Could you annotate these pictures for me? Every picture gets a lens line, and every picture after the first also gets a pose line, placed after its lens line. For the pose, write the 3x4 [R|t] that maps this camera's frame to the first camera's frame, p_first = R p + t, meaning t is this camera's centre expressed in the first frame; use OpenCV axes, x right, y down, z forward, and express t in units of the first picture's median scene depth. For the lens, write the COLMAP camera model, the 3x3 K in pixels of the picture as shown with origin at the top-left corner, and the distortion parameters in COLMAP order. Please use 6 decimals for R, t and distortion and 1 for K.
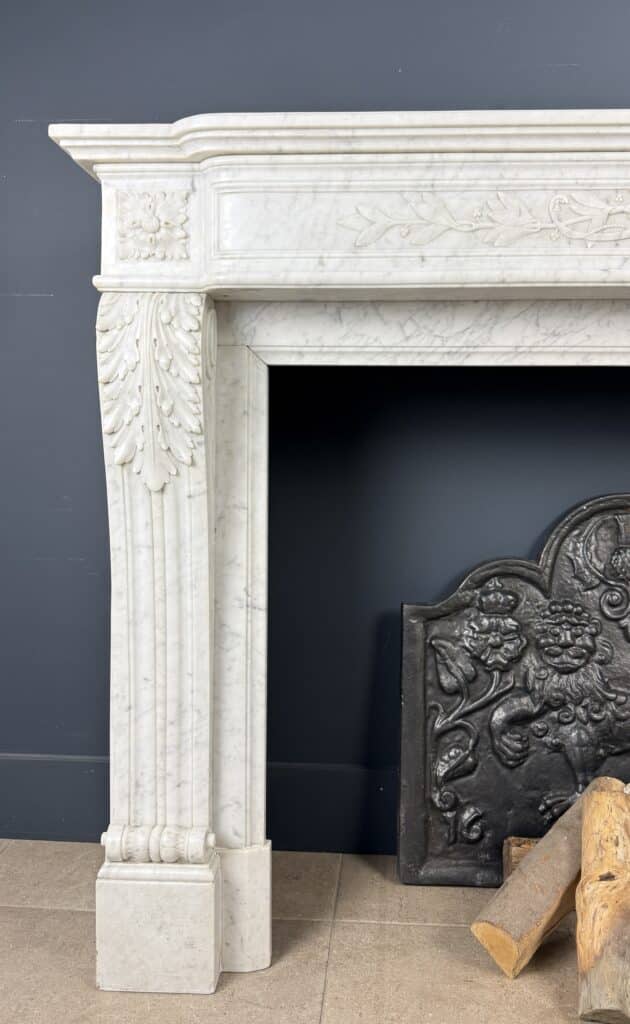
lens RADIAL K [[825.5, 0, 338.8], [0, 825.5, 457.1], [0, 0, 1]] dist [0.056984, -0.085524]
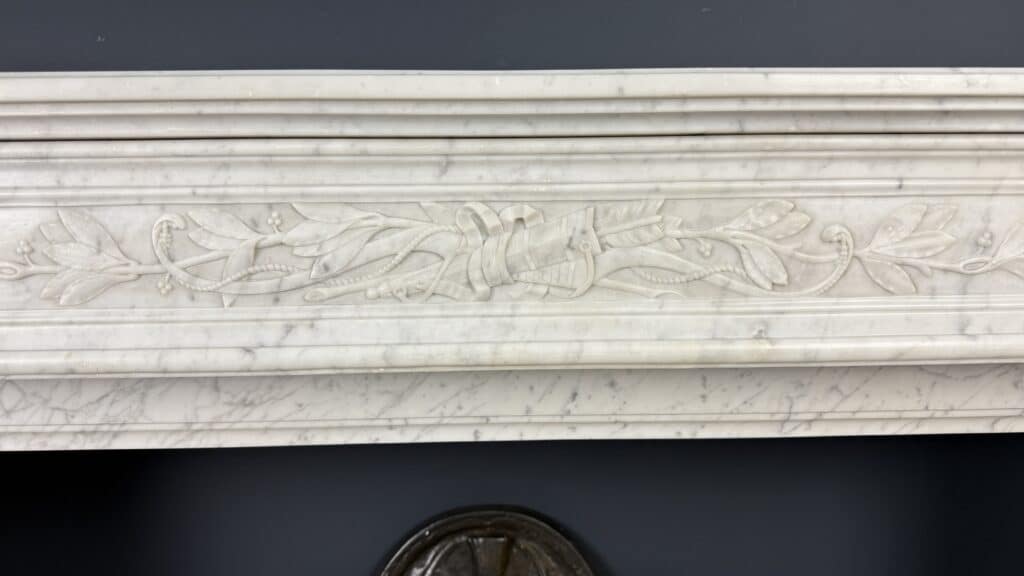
lens RADIAL K [[765.2, 0, 512.0], [0, 765.2, 288.0], [0, 0, 1]] dist [0.060158, -0.128352]
pose [[0.995839, -0.032322, 0.085207, 0.410996], [0.024441, 0.995462, 0.091963, -0.281030], [-0.087793, -0.089498, 0.992110, 0.420975]]
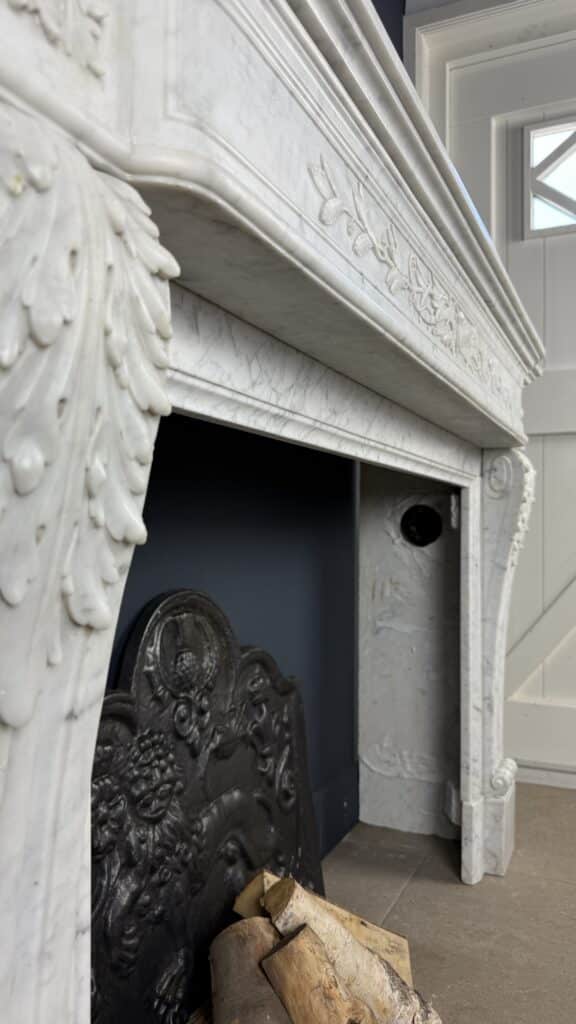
lens RADIAL K [[738.8, 0, 288.0], [0, 738.8, 512.0], [0, 0, 1]] dist [0.092095, -0.175242]
pose [[0.362433, 0.006732, 0.931986, -0.450883], [0.013984, 0.999822, -0.012660, -0.036565], [-0.931905, 0.017621, 0.362274, 0.776210]]
